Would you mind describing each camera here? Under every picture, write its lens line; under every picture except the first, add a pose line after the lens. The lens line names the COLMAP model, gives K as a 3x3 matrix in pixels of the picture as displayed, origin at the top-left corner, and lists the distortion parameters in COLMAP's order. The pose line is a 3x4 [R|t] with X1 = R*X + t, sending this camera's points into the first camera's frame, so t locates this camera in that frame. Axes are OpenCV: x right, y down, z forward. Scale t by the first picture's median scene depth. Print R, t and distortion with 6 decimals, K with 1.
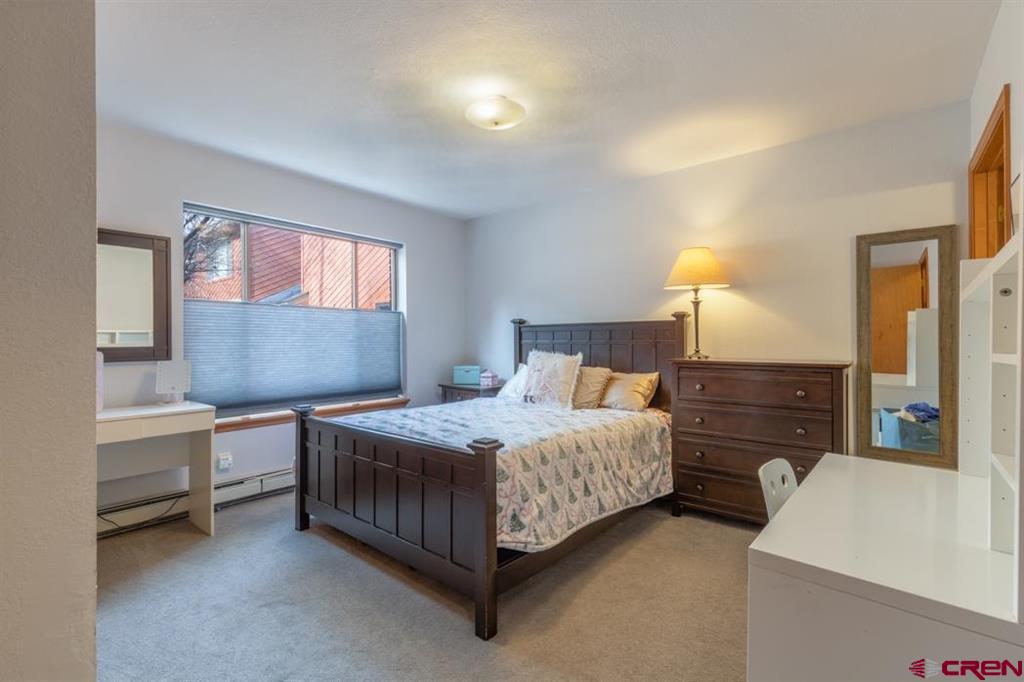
lens RADIAL K [[452.5, 0, 512.0], [0, 452.5, 341.0], [0, 0, 1]] dist [0.001194, 0.000133]
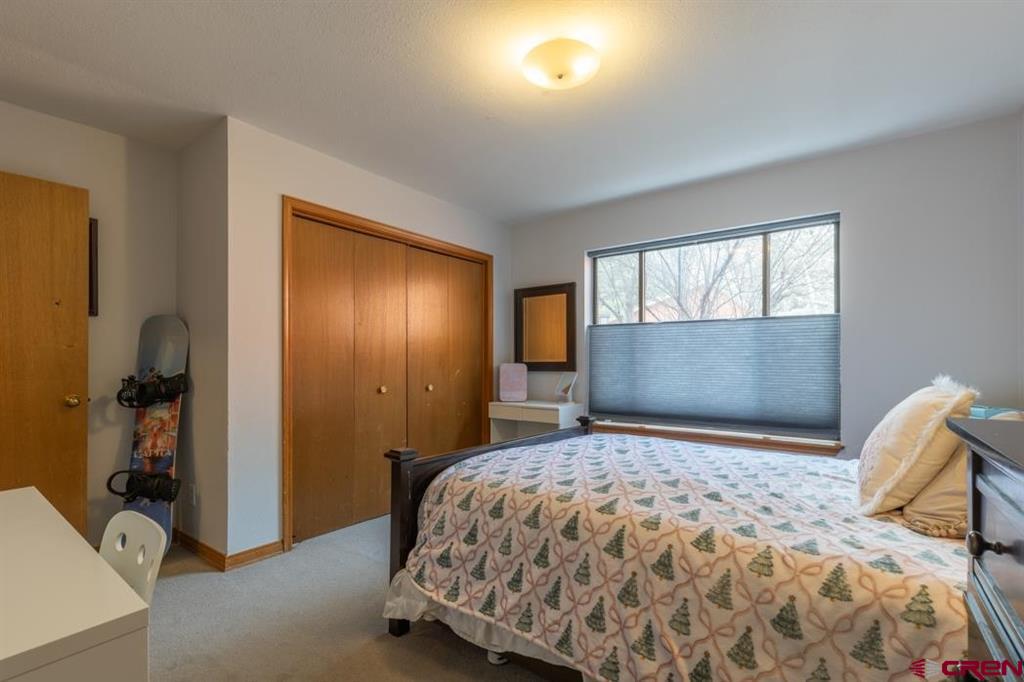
lens RADIAL K [[468.9, 0, 512.9], [0, 468.9, 360.5], [0, 0, 1]] dist [0.000646, 0.000043]
pose [[0.075102, 0.004552, -0.997165, 0.615364], [-0.004287, 0.999982, 0.004242, 0.004337], [0.997167, 0.003956, 0.075120, 0.692059]]
